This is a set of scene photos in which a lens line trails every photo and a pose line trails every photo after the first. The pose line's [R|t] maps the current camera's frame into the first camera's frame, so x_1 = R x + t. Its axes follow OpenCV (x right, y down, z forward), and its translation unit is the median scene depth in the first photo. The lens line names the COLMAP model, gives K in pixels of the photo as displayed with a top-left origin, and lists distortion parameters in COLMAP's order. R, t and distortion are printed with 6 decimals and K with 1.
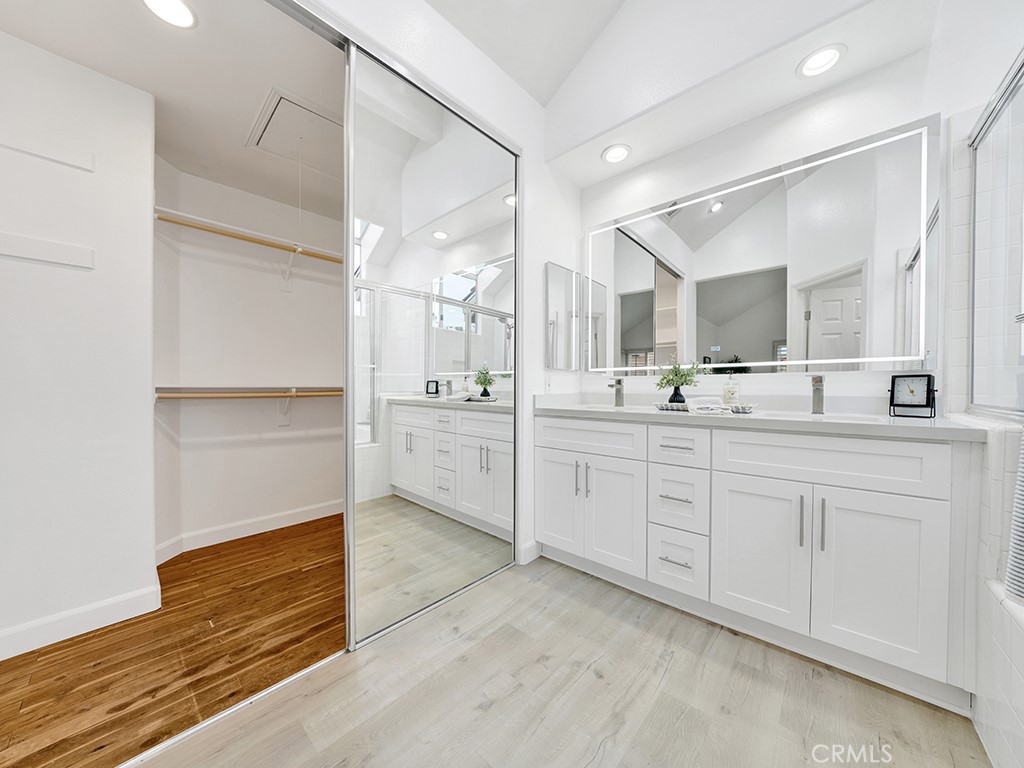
lens RADIAL K [[358.6, 0, 508.0], [0, 358.6, 387.0], [0, 0, 1]] dist [-0.023557, 0.001153]
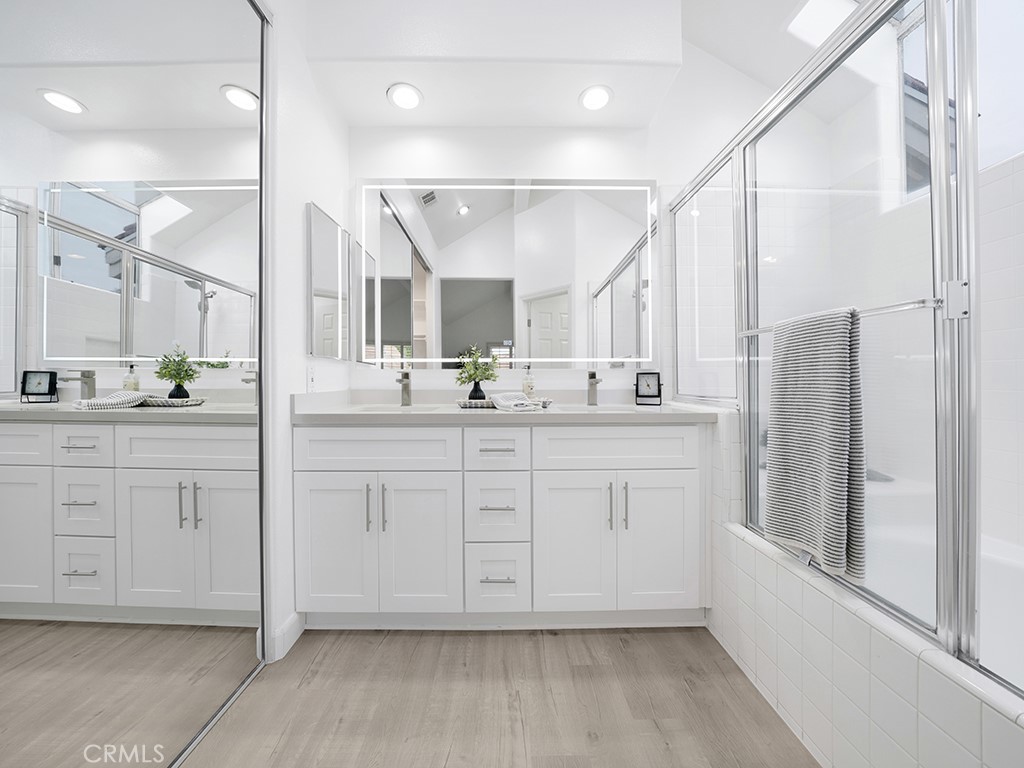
lens RADIAL K [[358.6, 0, 503.3], [0, 358.6, 381.0], [0, 0, 1]] dist [-0.023557, 0.001153]
pose [[0.731595, 0.000650, 0.681739, -0.102439], [0.001208, 0.999997, -0.002250, -0.000360], [-0.681738, 0.002470, 0.731592, 0.288979]]
